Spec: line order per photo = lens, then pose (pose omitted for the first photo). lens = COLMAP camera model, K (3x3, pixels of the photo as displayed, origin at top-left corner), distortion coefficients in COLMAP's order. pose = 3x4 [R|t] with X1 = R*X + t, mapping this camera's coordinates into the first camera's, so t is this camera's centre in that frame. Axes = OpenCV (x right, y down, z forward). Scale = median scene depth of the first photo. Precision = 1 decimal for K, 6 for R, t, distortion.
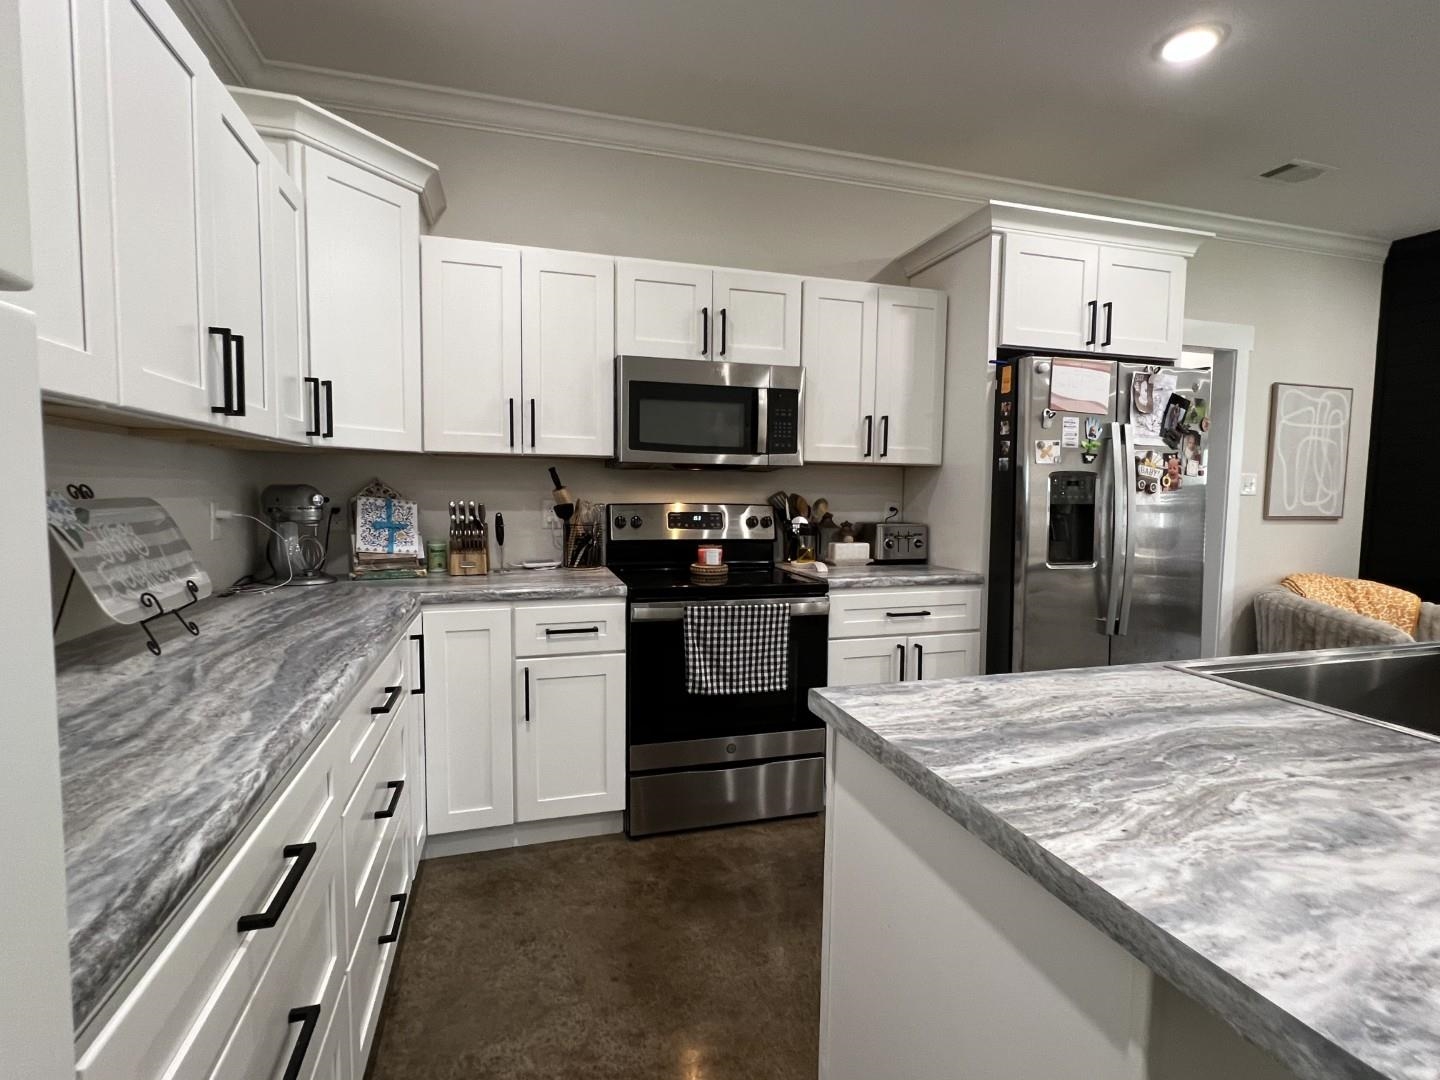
lens RADIAL K [[689.1, 0, 713.1], [0, 689.1, 537.4], [0, 0, 1]] dist [-0.000383, 0.000217]
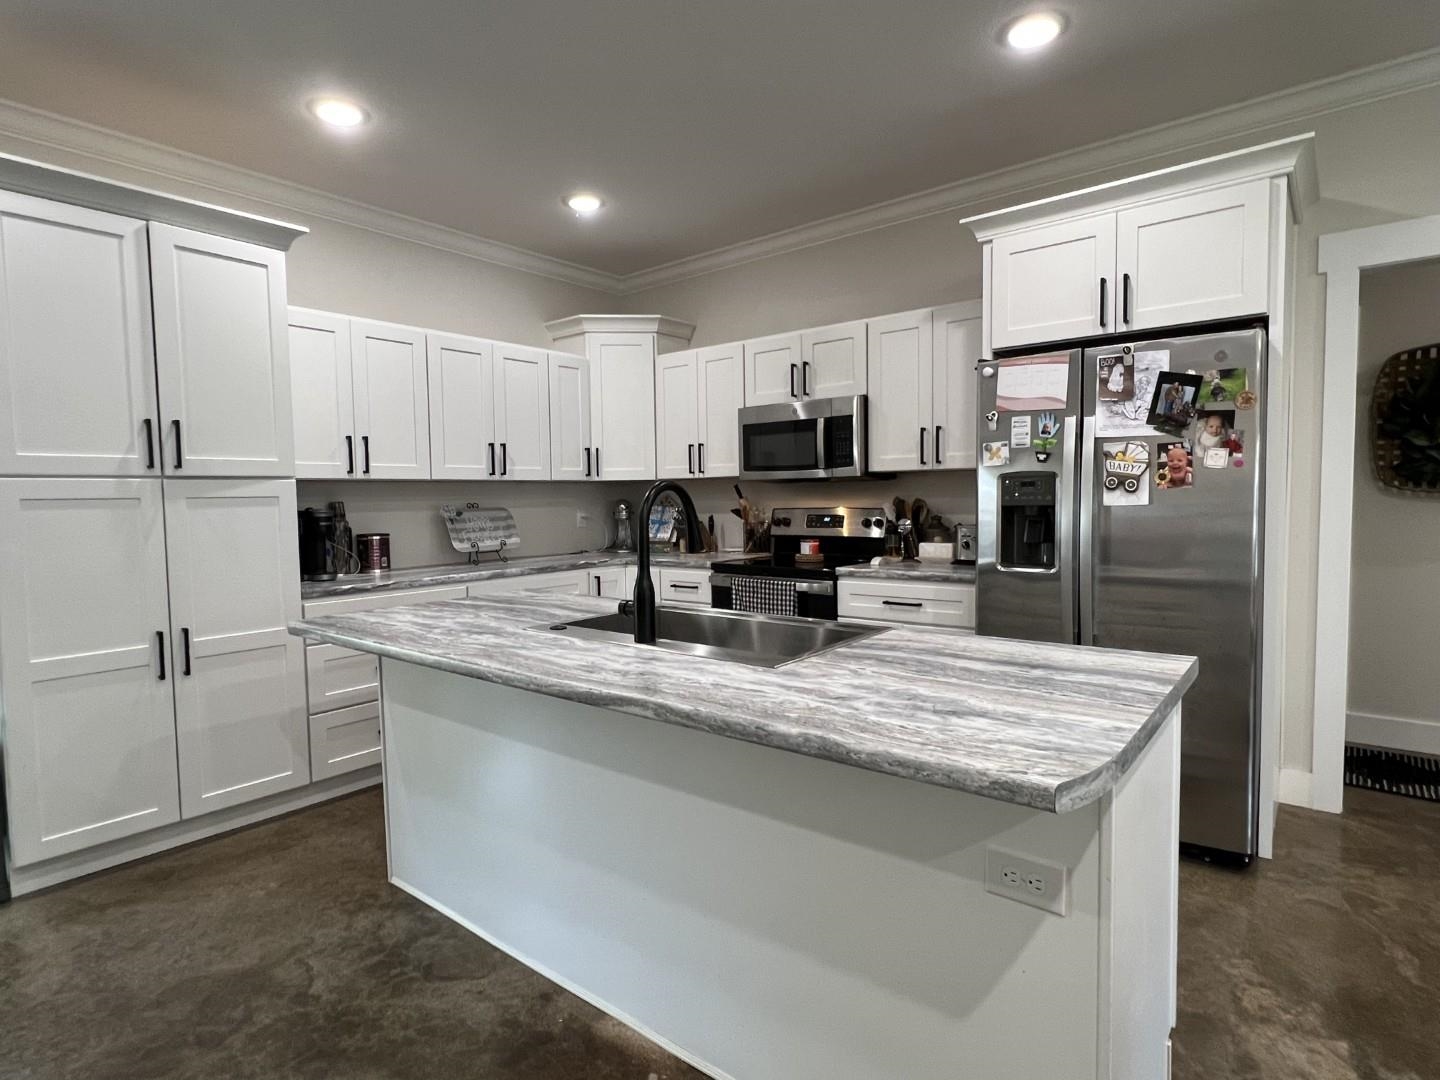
lens RADIAL K [[760.5, 0, 712.9], [0, 760.5, 540.0], [0, 0, 1]] dist [0.001550, -0.000112]
pose [[0.564894, 0.026894, -0.824725, 1.135152], [-0.035297, 0.999341, 0.008411, 0.006654], [0.824408, 0.024359, 0.565471, 0.032651]]
